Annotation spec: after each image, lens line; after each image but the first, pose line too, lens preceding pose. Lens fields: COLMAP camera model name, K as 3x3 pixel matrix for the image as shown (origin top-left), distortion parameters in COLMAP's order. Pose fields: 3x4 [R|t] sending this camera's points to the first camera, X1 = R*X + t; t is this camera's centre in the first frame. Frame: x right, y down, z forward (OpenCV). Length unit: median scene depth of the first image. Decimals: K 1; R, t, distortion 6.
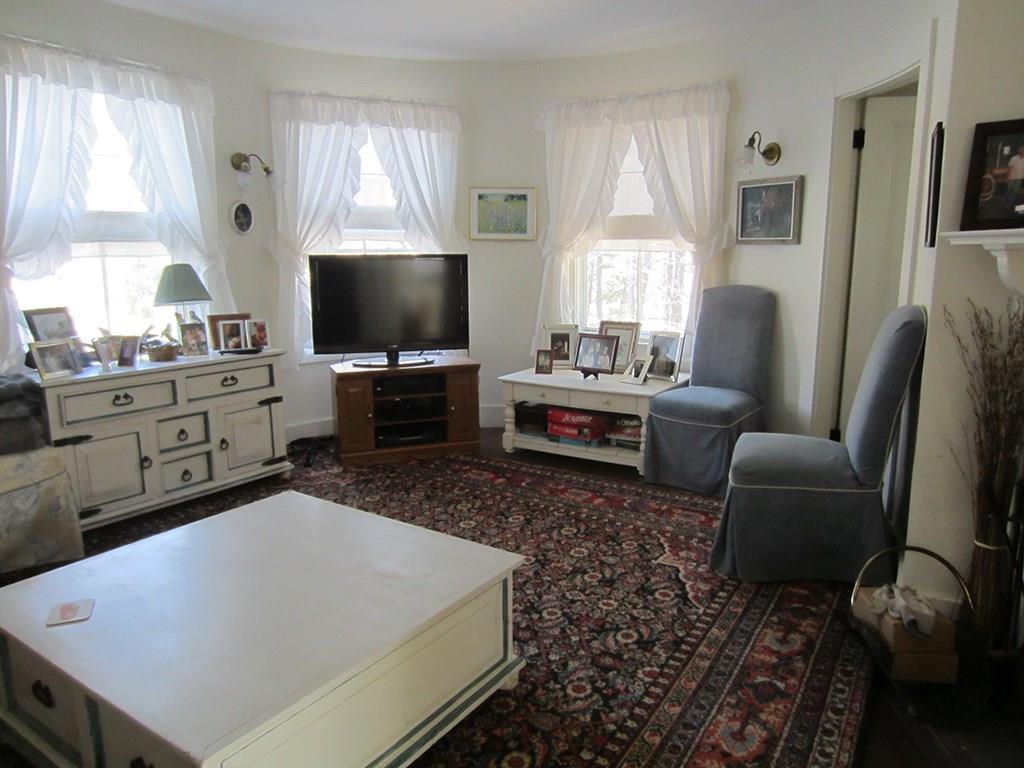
lens RADIAL K [[740.9, 0, 512.0], [0, 740.9, 384.0], [0, 0, 1]] dist [-0.006121, -0.002929]
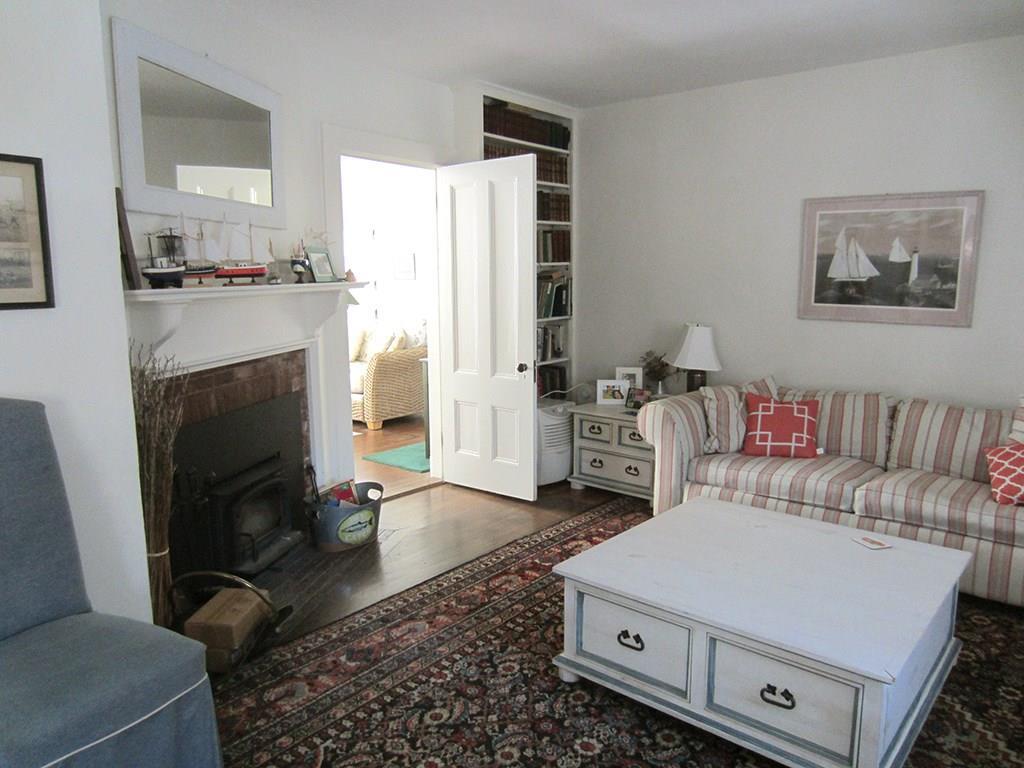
lens RADIAL K [[740.9, 0, 512.0], [0, 740.9, 384.0], [0, 0, 1]] dist [-0.006121, -0.002929]
pose [[-0.992641, -0.012630, 0.120435, -0.049241], [0.027474, 0.945122, 0.325561, -0.382370], [-0.117938, 0.326474, -0.937820, 1.851320]]
